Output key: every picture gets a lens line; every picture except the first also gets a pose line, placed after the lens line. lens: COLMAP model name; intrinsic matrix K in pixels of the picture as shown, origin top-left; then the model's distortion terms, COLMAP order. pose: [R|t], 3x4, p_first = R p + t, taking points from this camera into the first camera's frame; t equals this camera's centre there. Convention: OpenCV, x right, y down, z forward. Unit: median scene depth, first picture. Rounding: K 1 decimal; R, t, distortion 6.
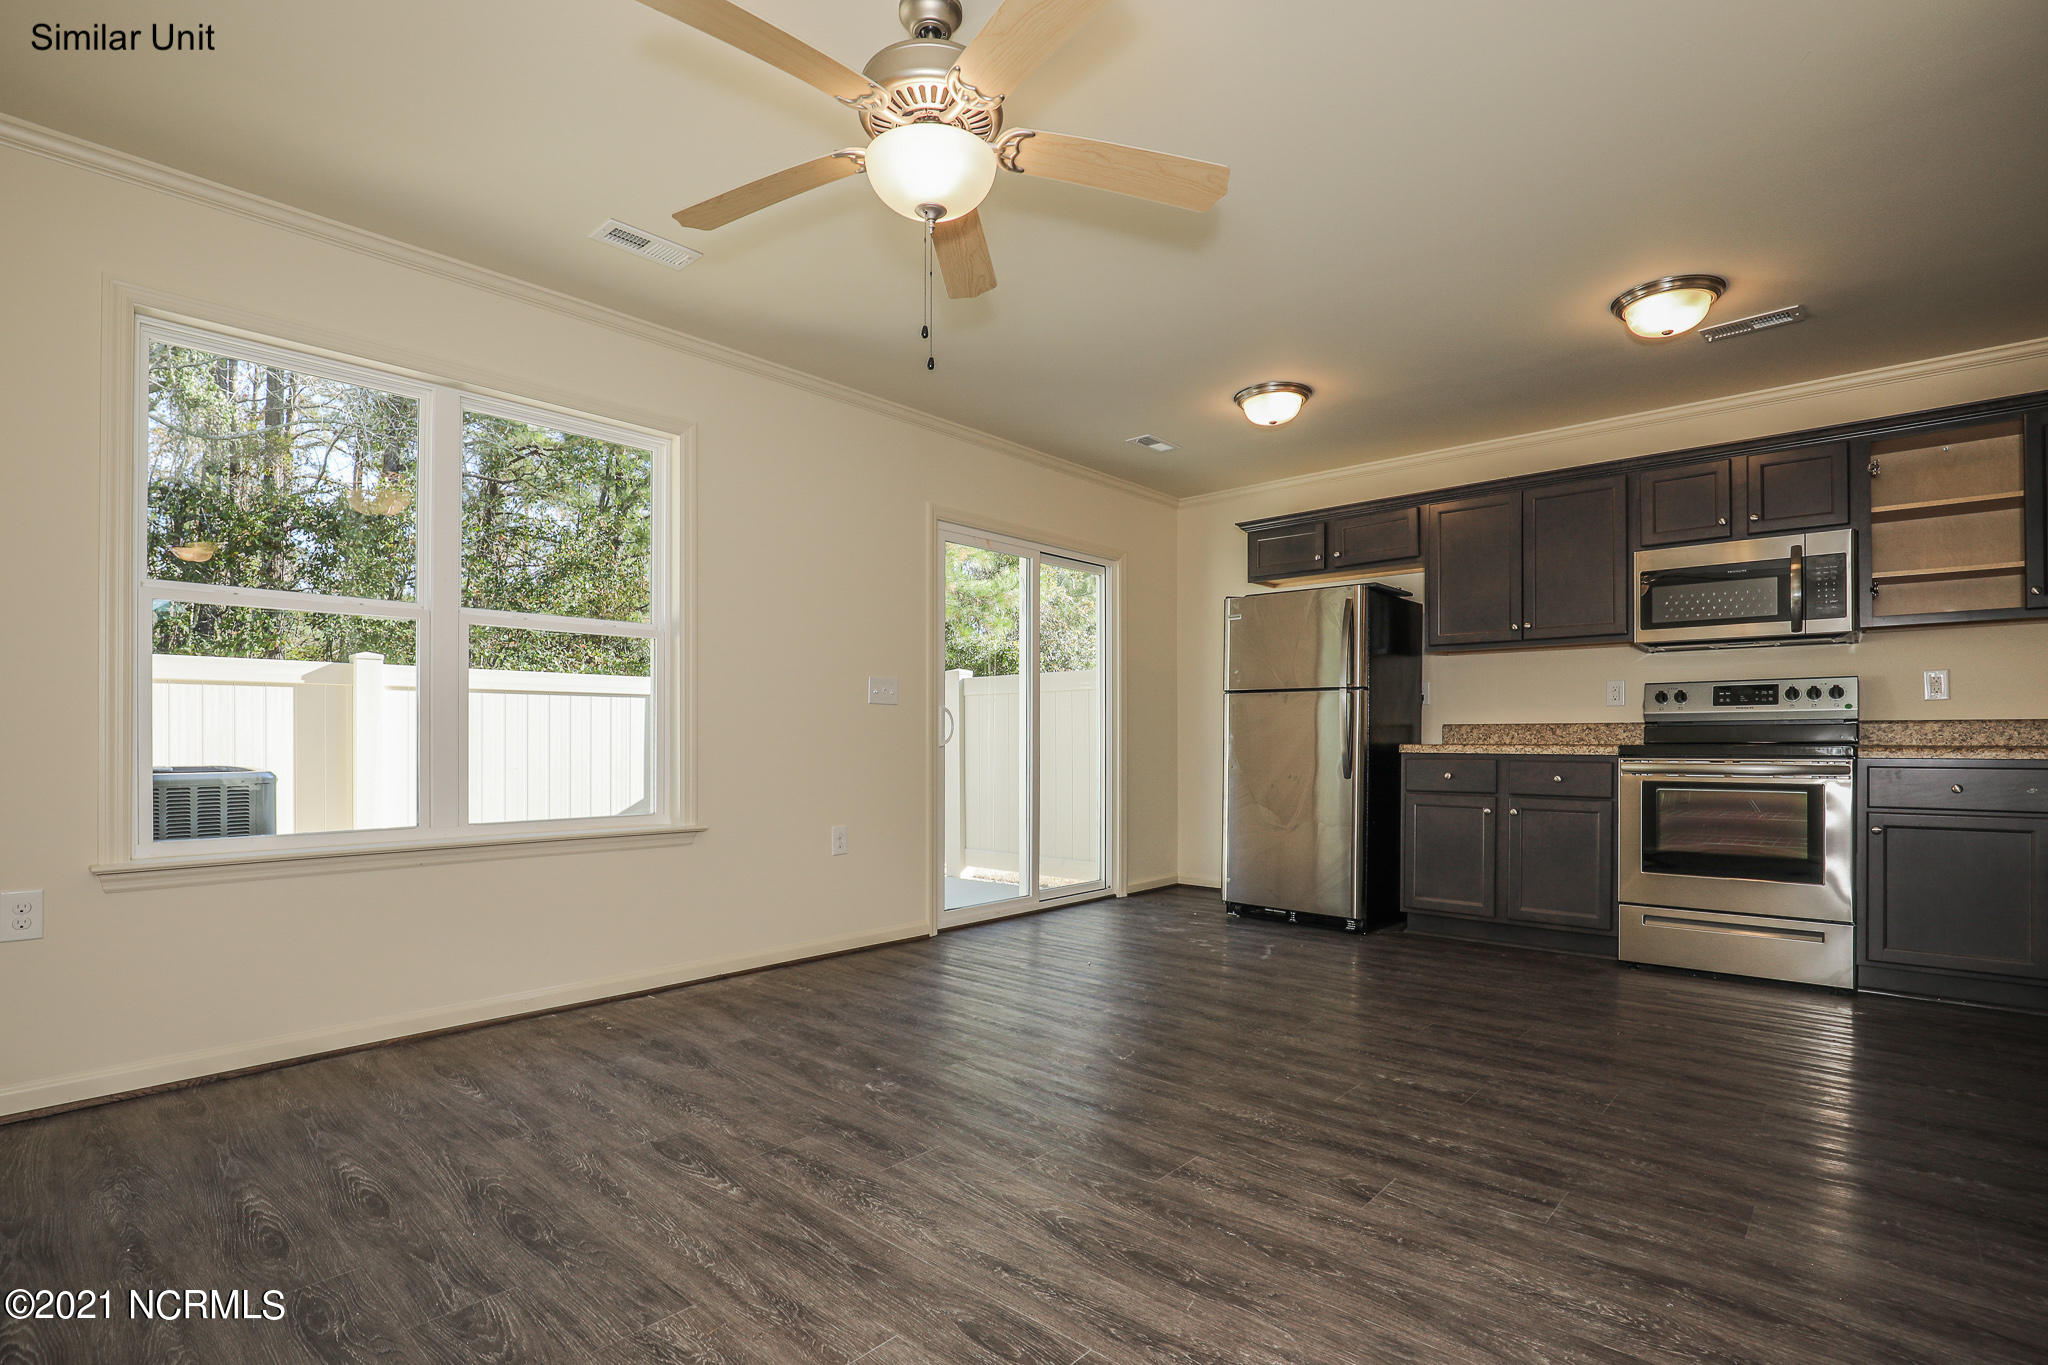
lens RADIAL K [[965.2, 0, 1018.1], [0, 965.2, 737.6], [0, 0, 1]] dist [-0.054398, 0.025172]
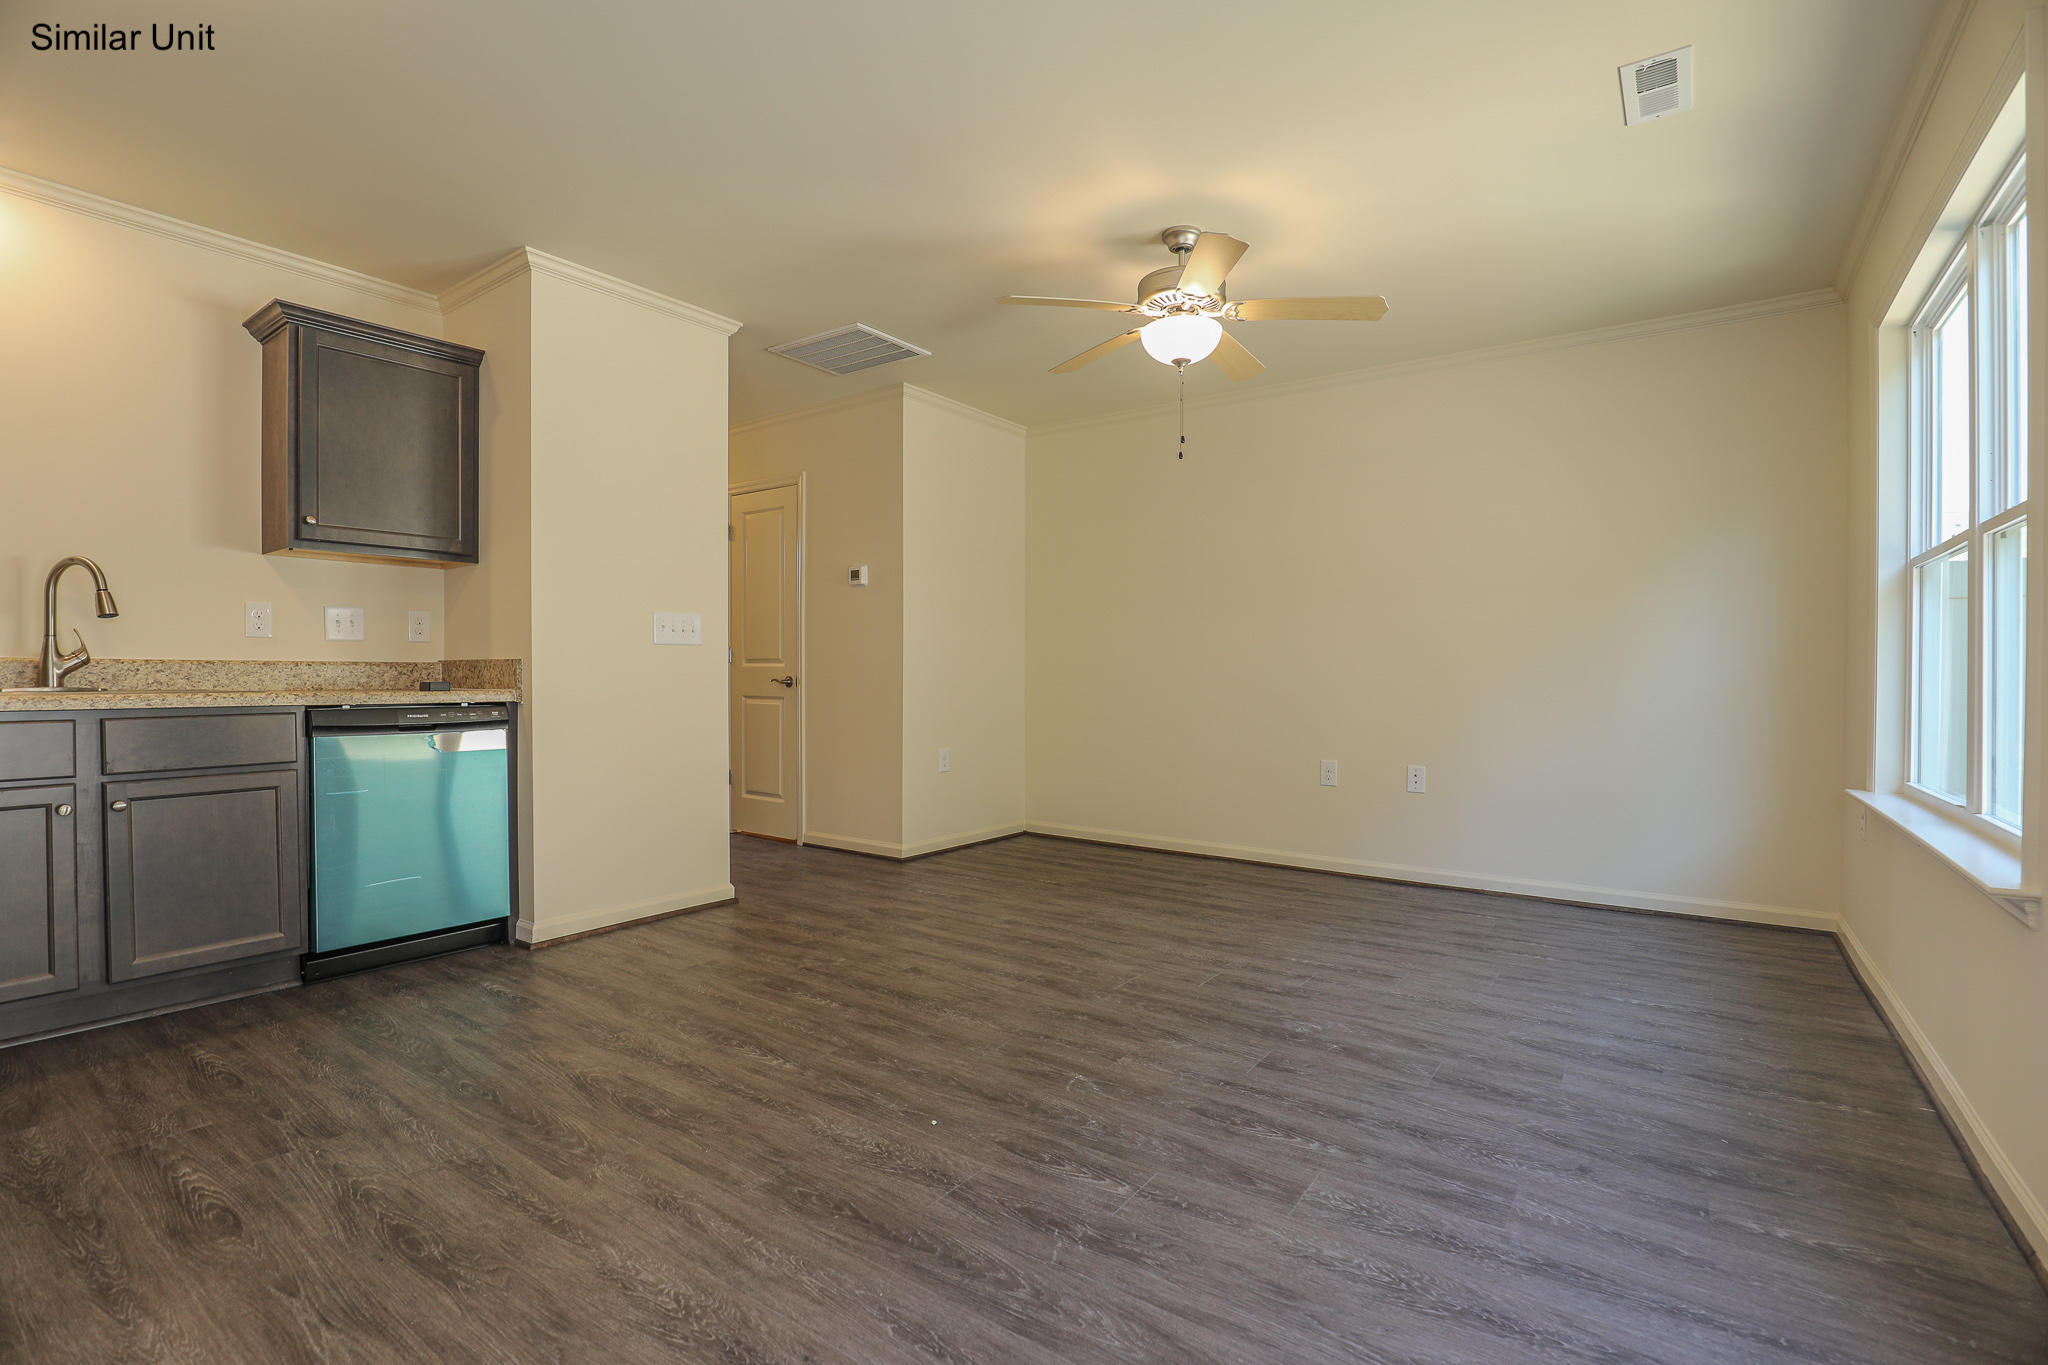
lens RADIAL K [[934.0, 0, 1016.1], [0, 934.0, 683.7], [0, 0, 1]] dist [-0.044398, 0.010224]
pose [[-0.994153, -0.003164, -0.107933, 0.226008], [-0.004038, 0.999961, 0.007875, -0.009525], [0.107903, 0.008265, -0.994127, 1.611920]]
